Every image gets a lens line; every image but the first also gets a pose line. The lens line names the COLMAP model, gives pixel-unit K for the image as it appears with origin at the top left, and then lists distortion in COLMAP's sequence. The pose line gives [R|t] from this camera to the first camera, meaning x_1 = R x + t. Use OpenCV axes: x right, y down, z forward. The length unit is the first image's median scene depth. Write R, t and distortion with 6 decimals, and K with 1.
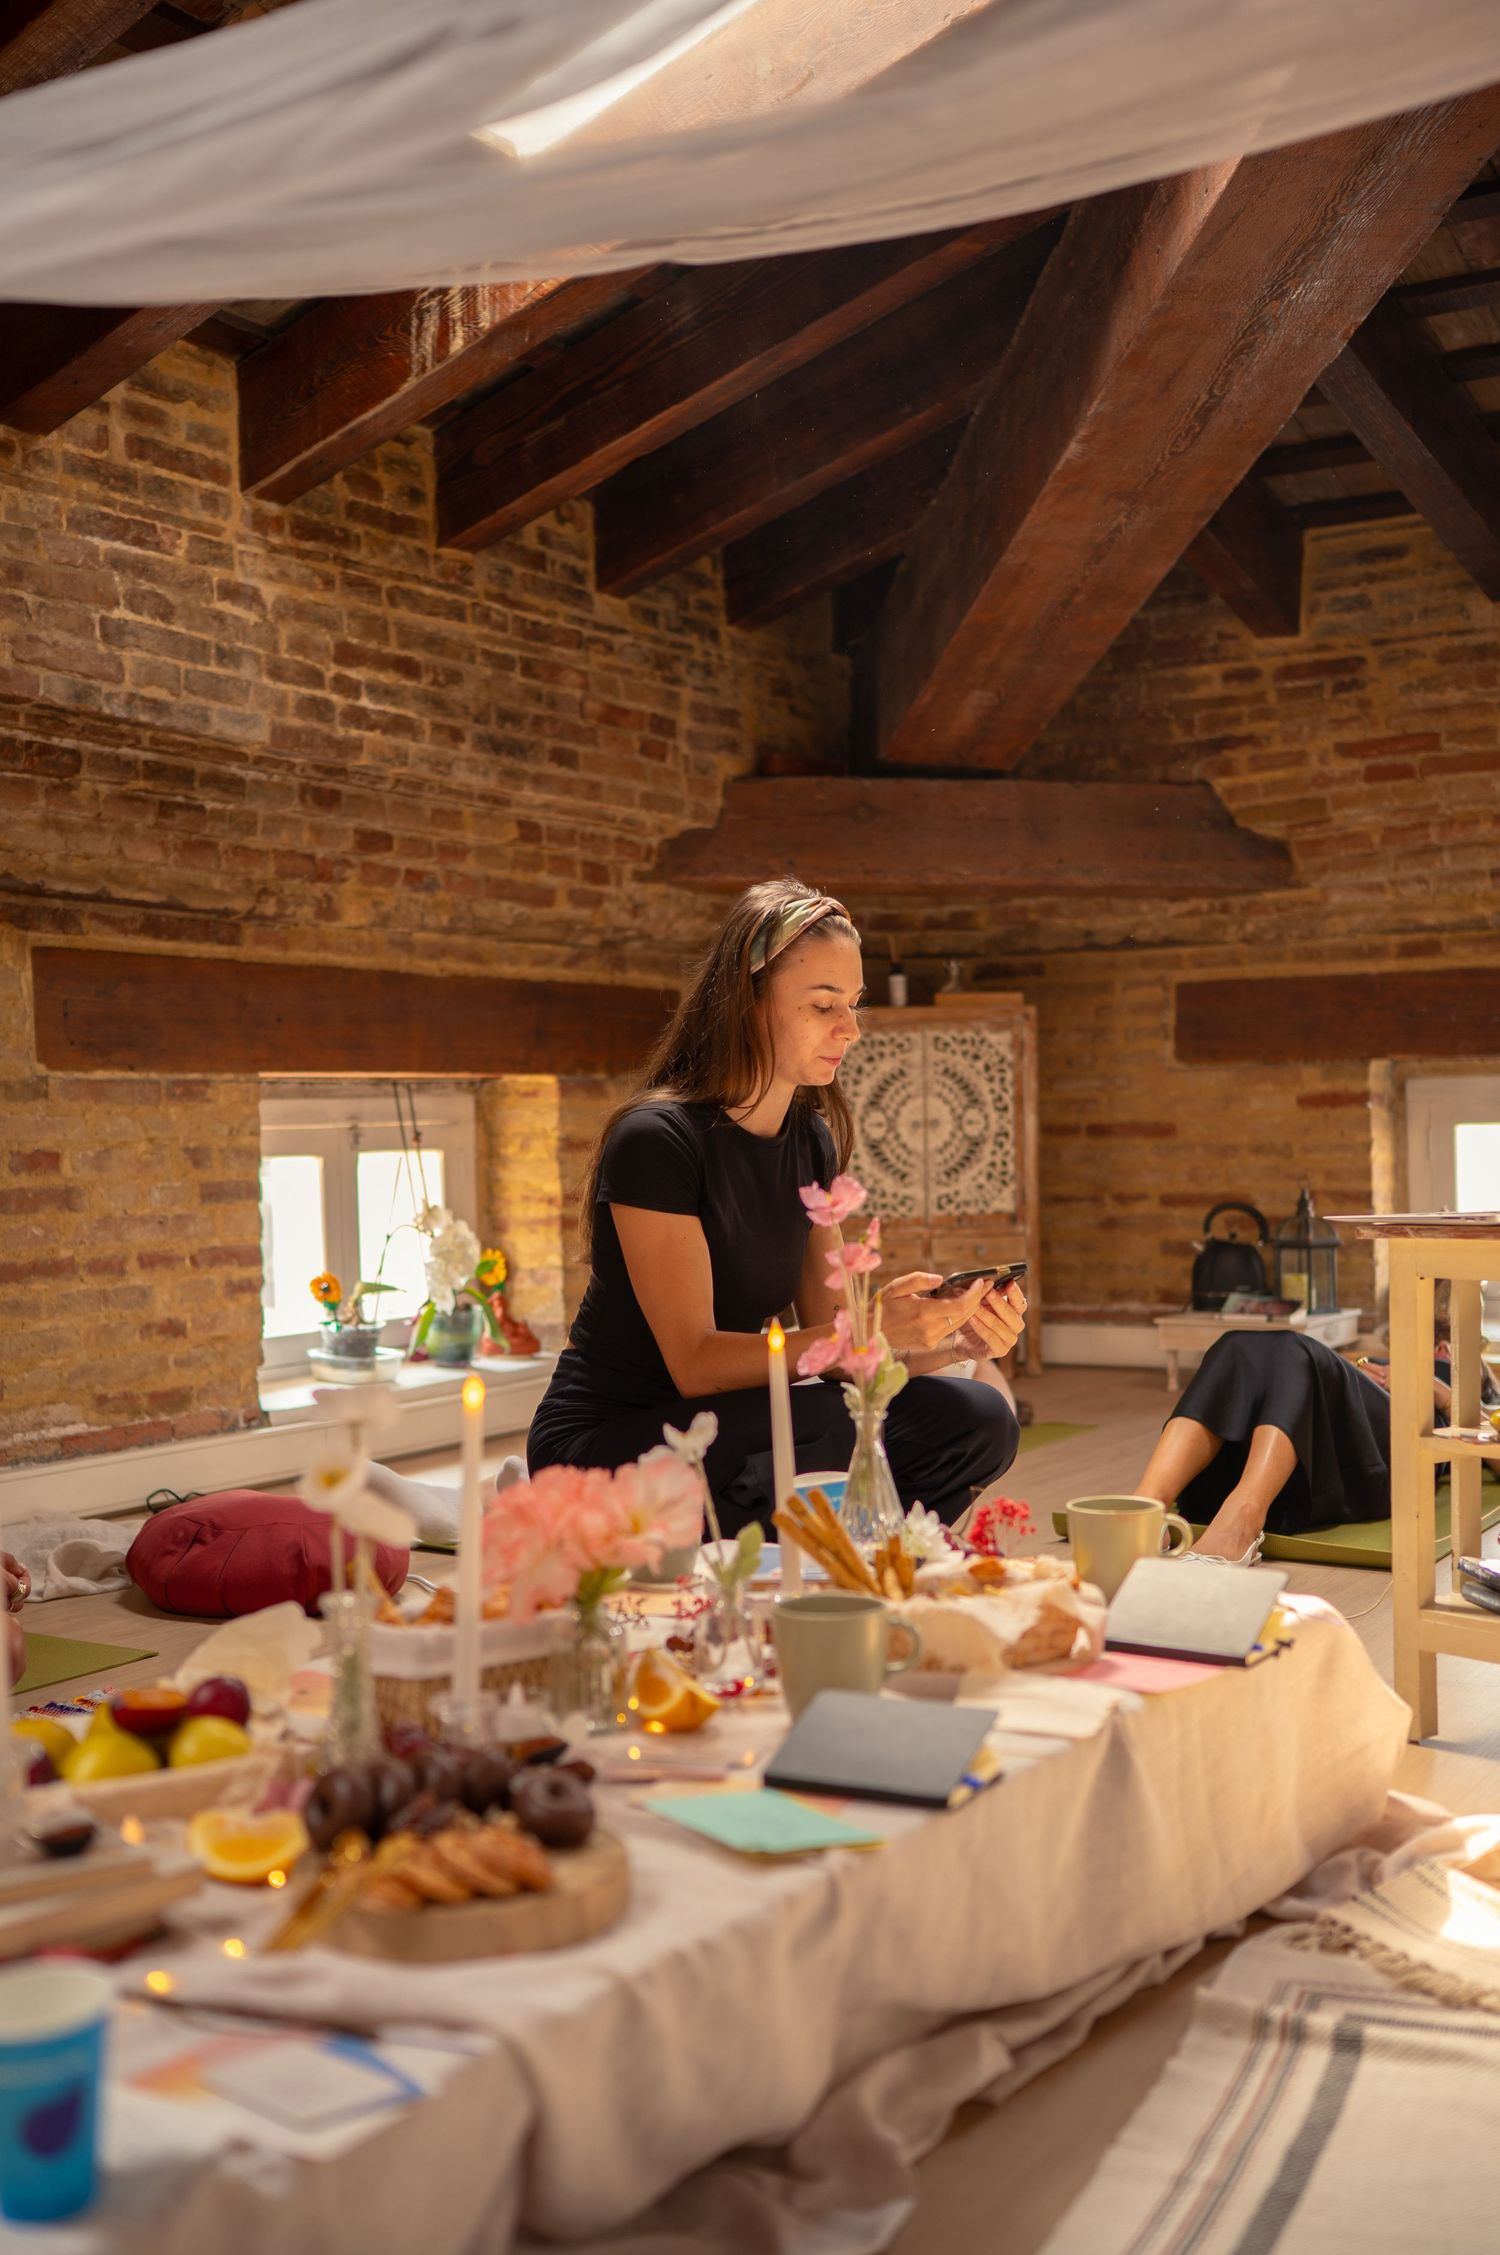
lens RADIAL K [[2226.7, 0, 734.6], [0, 2226.7, 1115.4], [0, 0, 1]] dist [-0.047376, 0.000000]
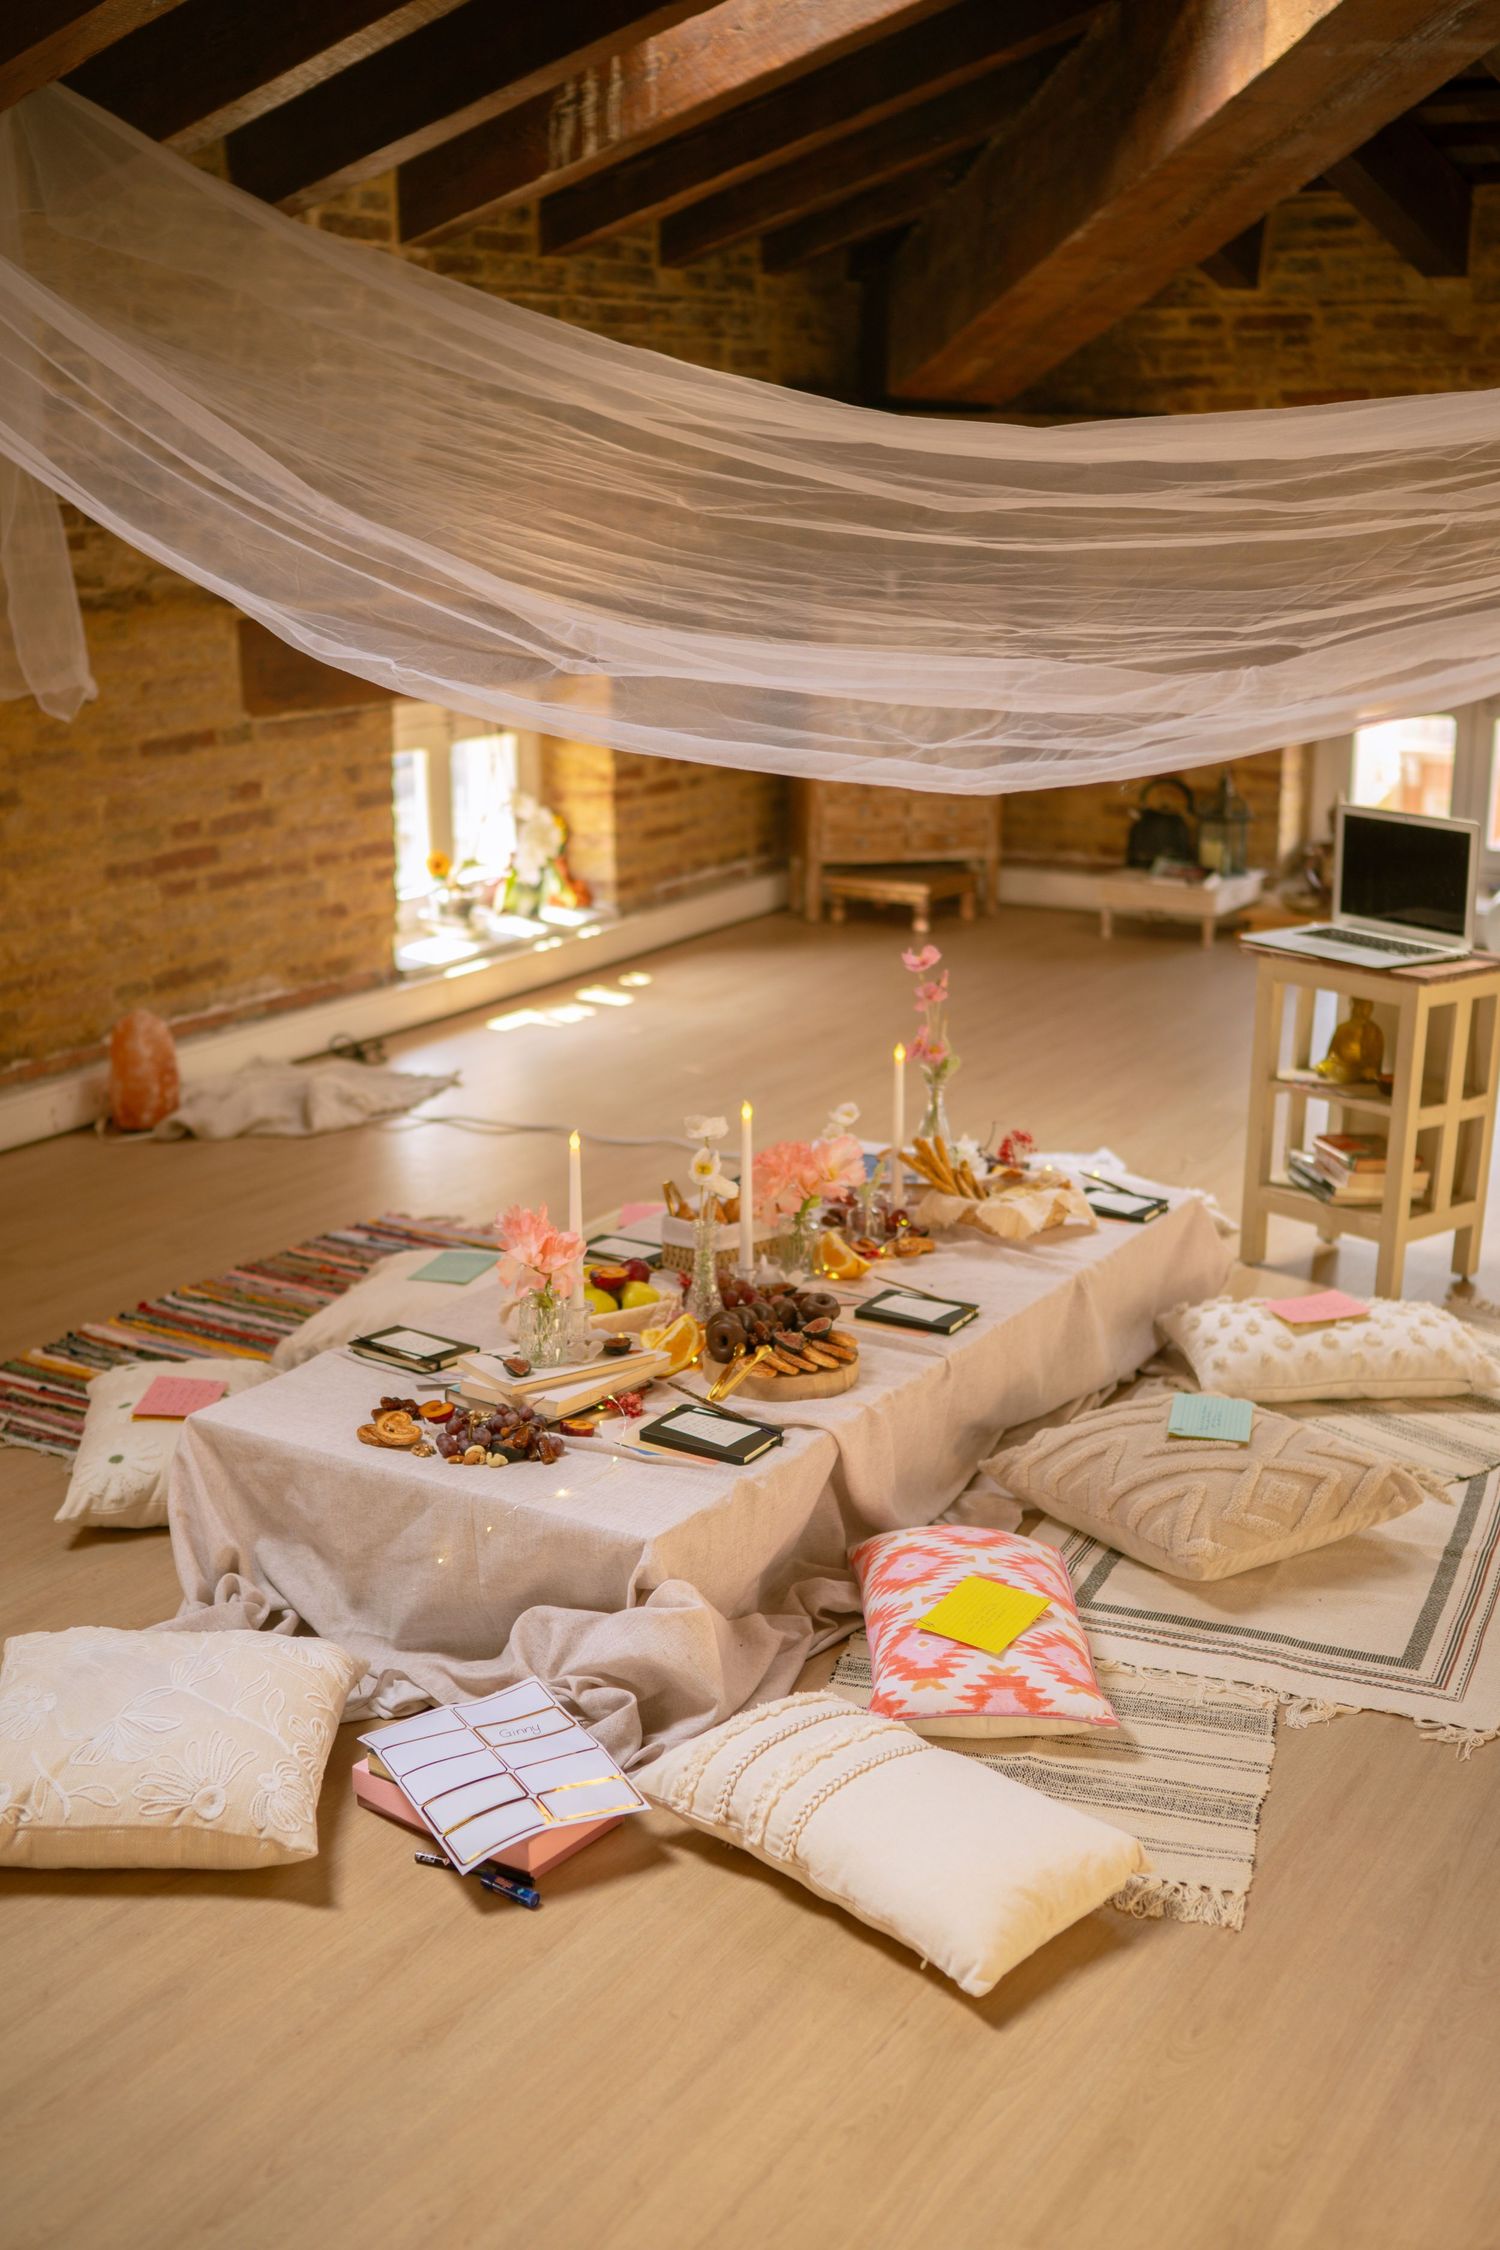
lens RADIAL K [[2221.8, 0, 756.0], [0, 2221.8, 1134.6], [0, 0, 1]] dist [-0.047376, 0.000000]
pose [[0.998921, 0.014109, 0.044240, -0.054666], [-0.025080, 0.965734, 0.258319, -0.094268], [-0.039080, -0.259150, 0.965046, -0.227203]]
